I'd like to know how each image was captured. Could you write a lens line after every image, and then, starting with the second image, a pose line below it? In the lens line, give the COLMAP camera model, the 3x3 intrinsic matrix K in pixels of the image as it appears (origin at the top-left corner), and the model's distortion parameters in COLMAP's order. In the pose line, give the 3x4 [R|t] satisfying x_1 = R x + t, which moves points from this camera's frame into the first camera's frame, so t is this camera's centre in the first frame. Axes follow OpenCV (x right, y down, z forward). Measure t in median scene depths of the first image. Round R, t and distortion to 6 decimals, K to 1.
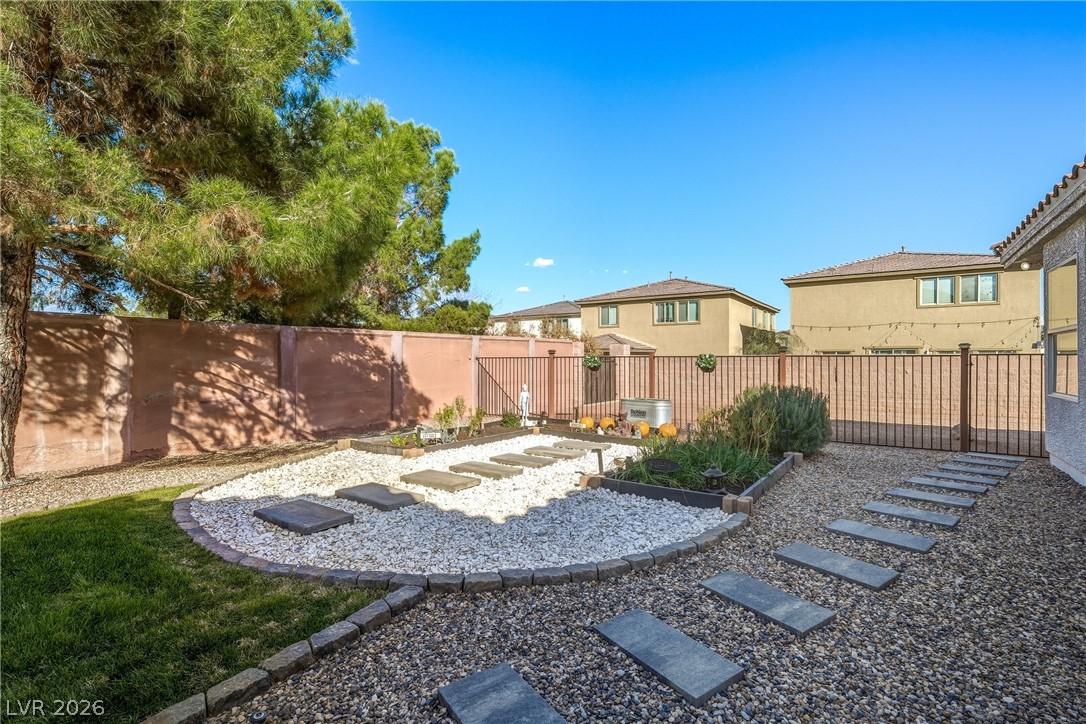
lens RADIAL K [[501.2, 0, 543.0], [0, 501.2, 362.0], [0, 0, 1]] dist [-0.004422, -0.000301]
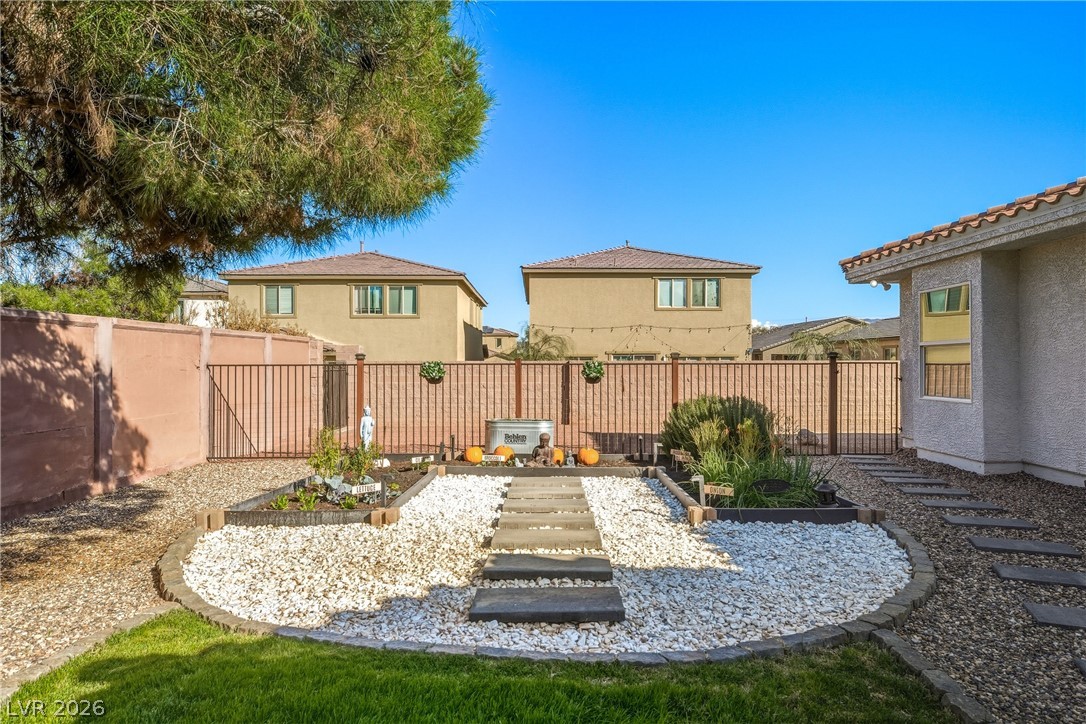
lens RADIAL K [[721.8, 0, 543.0], [0, 721.8, 362.0], [0, 0, 1]] dist [0.031480, 0.002016]
pose [[0.817054, 0.002690, 0.576555, -0.350481], [0.003618, 0.999945, -0.009793, -0.002052], [-0.576550, 0.010088, 0.816999, 0.070197]]
